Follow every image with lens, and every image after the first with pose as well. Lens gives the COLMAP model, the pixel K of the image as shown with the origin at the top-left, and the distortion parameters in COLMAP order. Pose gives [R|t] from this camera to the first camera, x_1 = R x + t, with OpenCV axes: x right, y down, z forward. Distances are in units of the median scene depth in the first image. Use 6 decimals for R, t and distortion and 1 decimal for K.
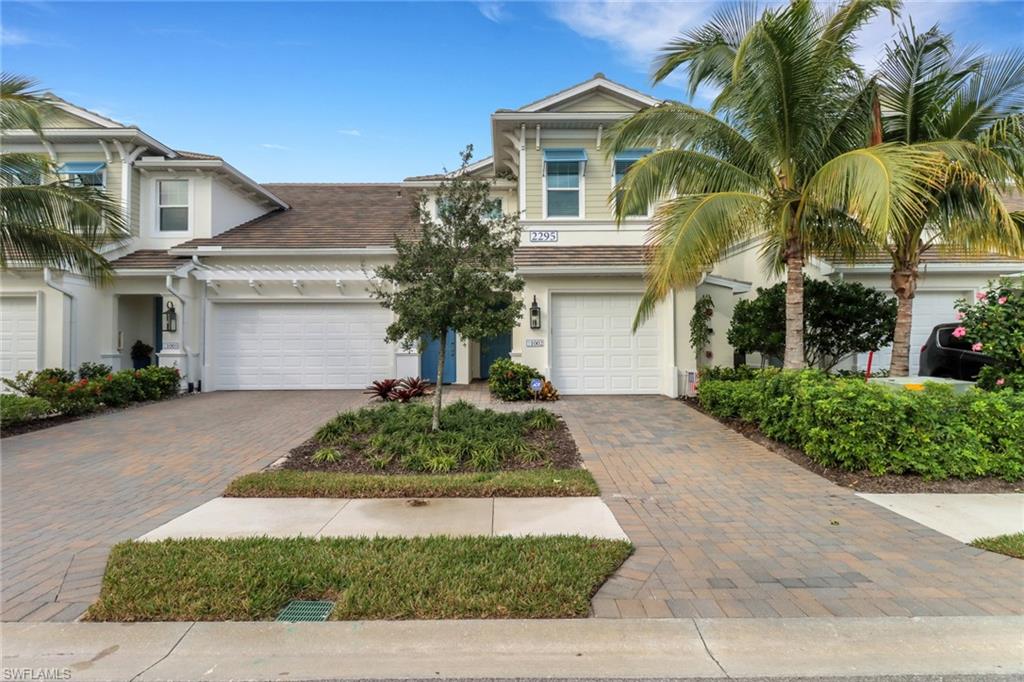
lens RADIAL K [[581.5, 0, 511.4], [0, 581.5, 340.0], [0, 0, 1]] dist [-0.003107, -0.003301]
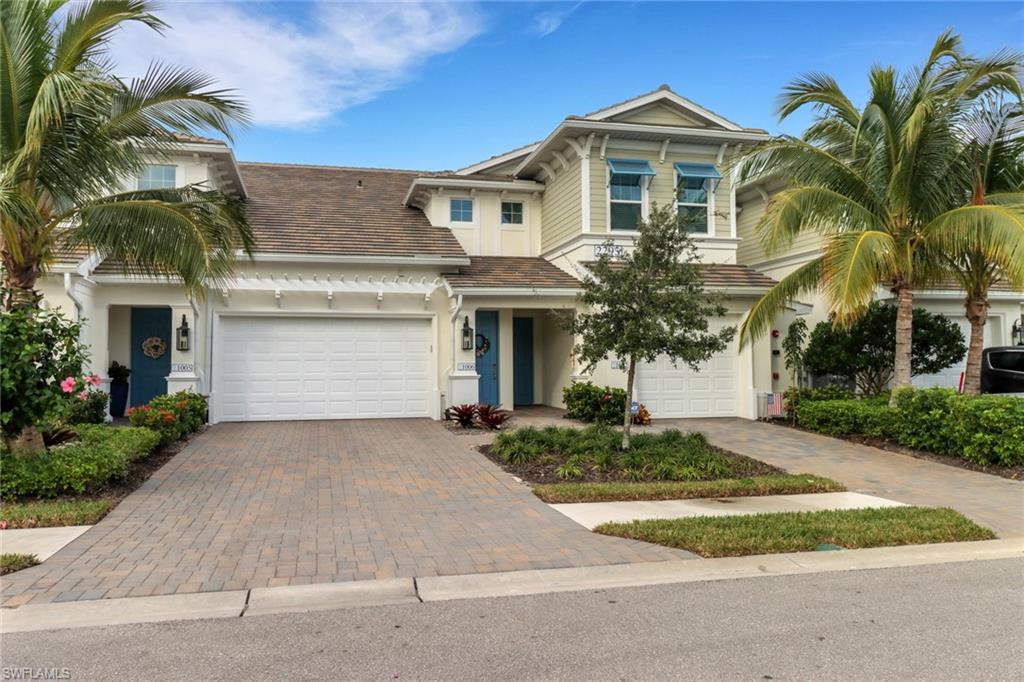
lens RADIAL K [[765.7, 0, 510.5], [0, 765.7, 342.6], [0, 0, 1]] dist [-0.004194, 0.008285]
pose [[0.974993, 0.006754, 0.222135, -0.375773], [-0.001443, 0.999709, -0.024063, -0.000474], [-0.222233, 0.023140, 0.974719, -0.170366]]
